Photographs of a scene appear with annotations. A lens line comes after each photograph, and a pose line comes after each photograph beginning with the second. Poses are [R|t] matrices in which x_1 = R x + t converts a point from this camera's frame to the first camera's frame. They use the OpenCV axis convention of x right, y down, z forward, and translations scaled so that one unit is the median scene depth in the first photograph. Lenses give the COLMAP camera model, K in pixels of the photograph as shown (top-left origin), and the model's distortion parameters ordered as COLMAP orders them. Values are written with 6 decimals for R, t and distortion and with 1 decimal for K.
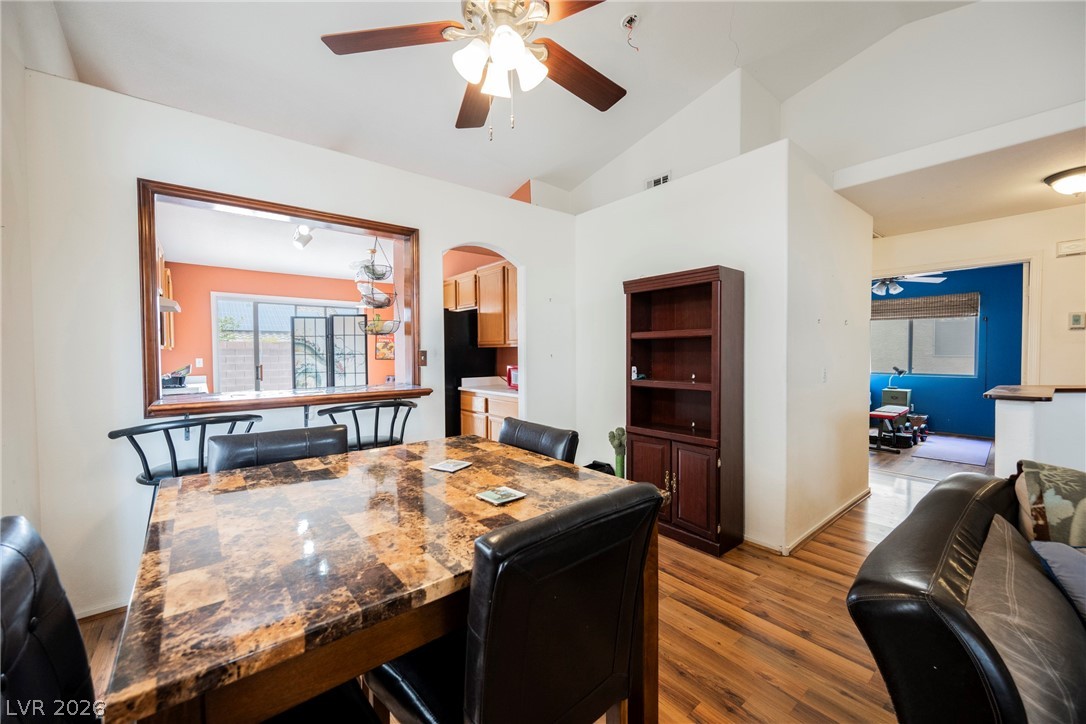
lens RADIAL K [[426.3, 0, 554.1], [0, 426.3, 368.4], [0, 0, 1]] dist [0.000370, -0.001058]
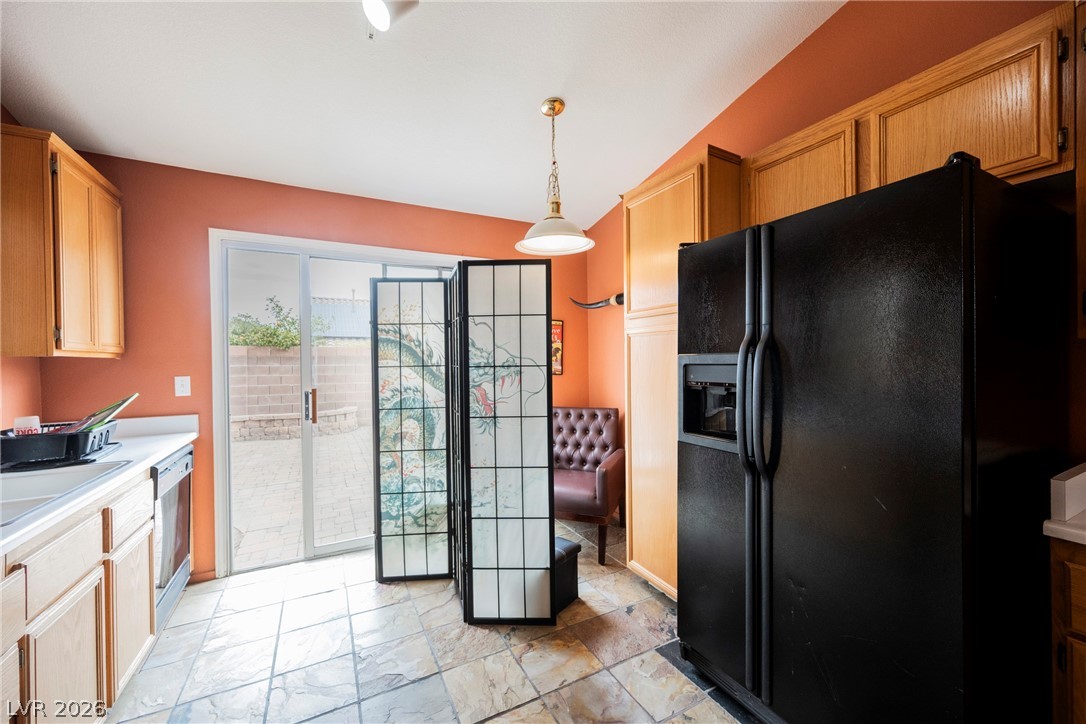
lens RADIAL K [[426.3, 0, 541.3], [0, 426.3, 362.3], [0, 0, 1]] dist [0.000370, -0.001058]
pose [[0.976387, -0.004629, -0.215977, -0.357104], [-0.001220, 0.999636, -0.026937, -0.025534], [0.216023, 0.026564, 0.976027, 0.618861]]
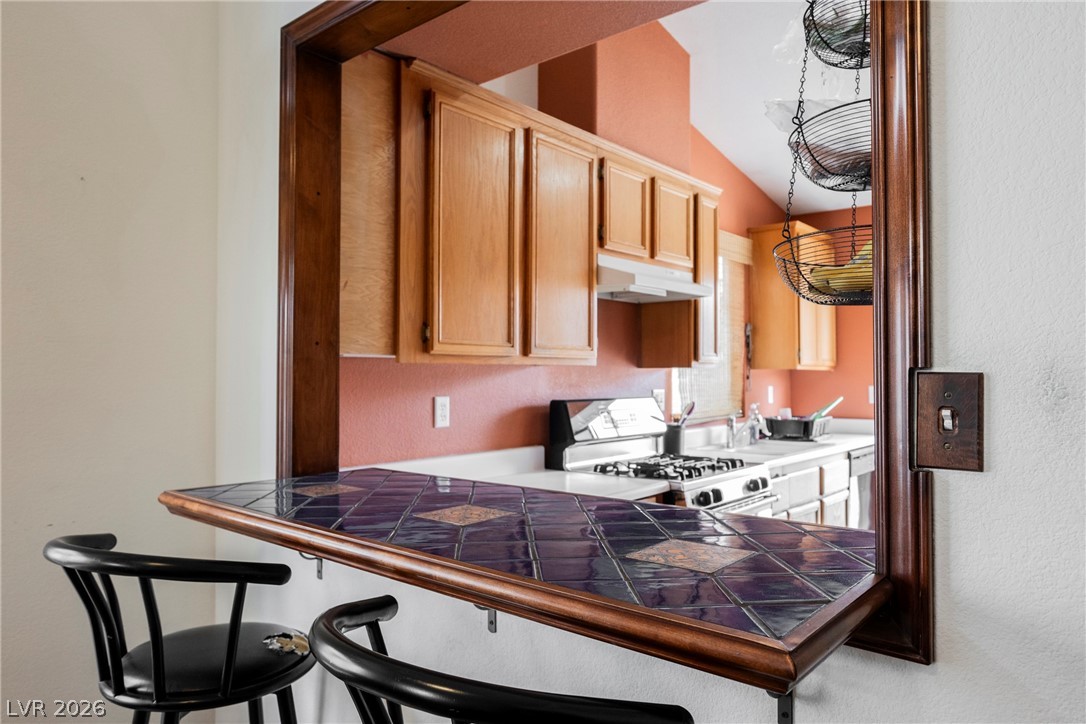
lens RADIAL K [[745.3, 0, 541.9], [0, 745.3, 359.1], [0, 0, 1]] dist [0.007277, 0.000612]
pose [[0.176353, -0.018361, -0.984156, -0.023814], [-0.032933, 0.999156, -0.024542, -0.019740], [0.983776, 0.036739, 0.175600, 0.430197]]
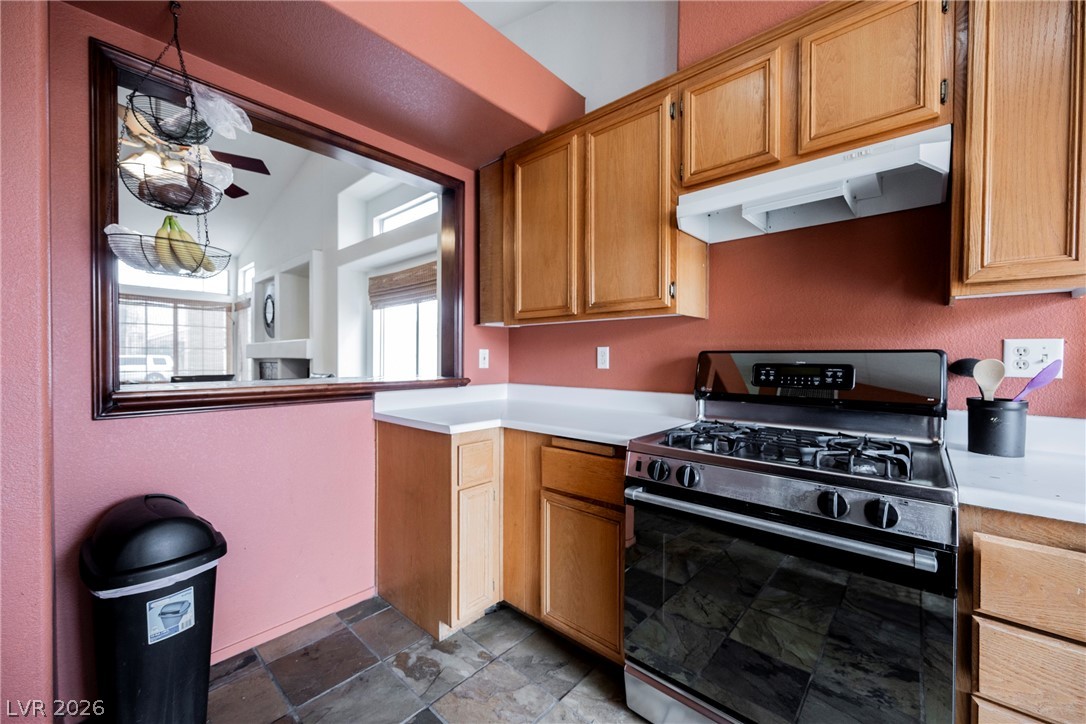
lens RADIAL K [[426.3, 0, 546.3], [0, 426.3, 362.5], [0, 0, 1]] dist [0.000370, -0.001058]
pose [[-0.991820, 0.004899, -0.127552, -0.410243], [-0.001273, 0.998834, 0.048261, -0.009938], [0.127640, 0.048029, -0.990657, 0.841607]]
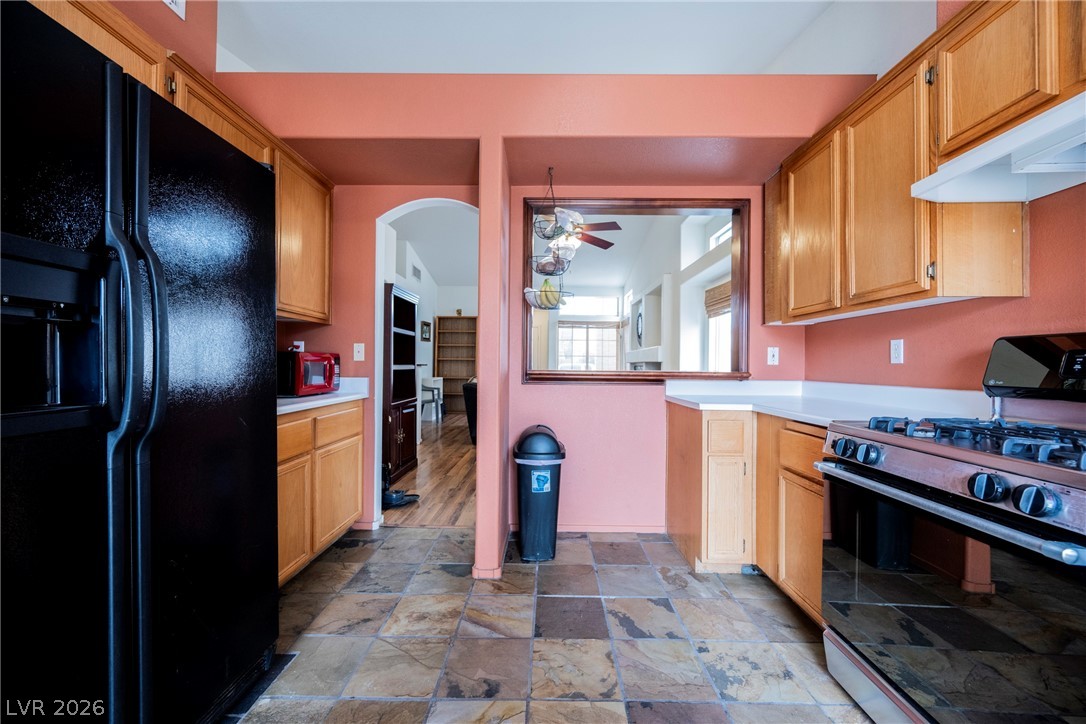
lens RADIAL K [[426.3, 0, 537.8], [0, 426.3, 363.5], [0, 0, 1]] dist [0.000370, -0.001058]
pose [[-0.740337, 0.001476, 0.672235, -0.530971], [0.019276, 0.999633, 0.019035, 0.002219], [-0.671960, 0.027050, -0.740093, 0.922997]]
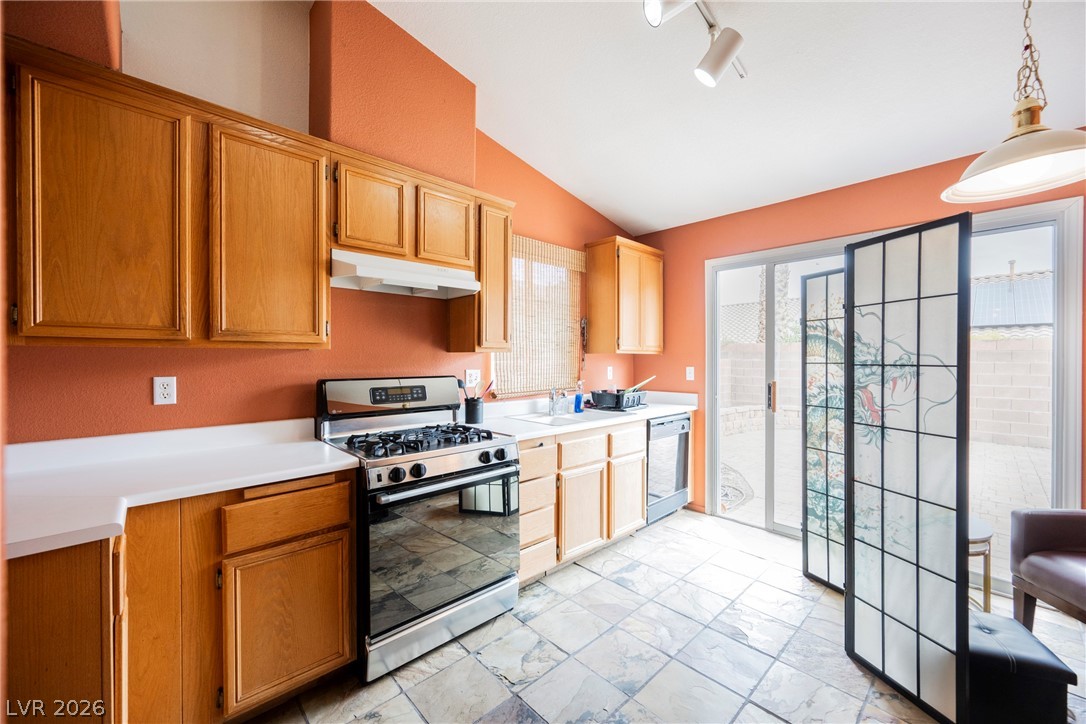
lens RADIAL K [[426.3, 0, 545.4], [0, 426.3, 363.9], [0, 0, 1]] dist [0.000370, -0.001058]
pose [[0.049711, 0.017318, -0.998613, -0.189863], [-0.034506, 0.999283, 0.015611, -0.029110], [0.998167, 0.033682, 0.050273, 0.714380]]
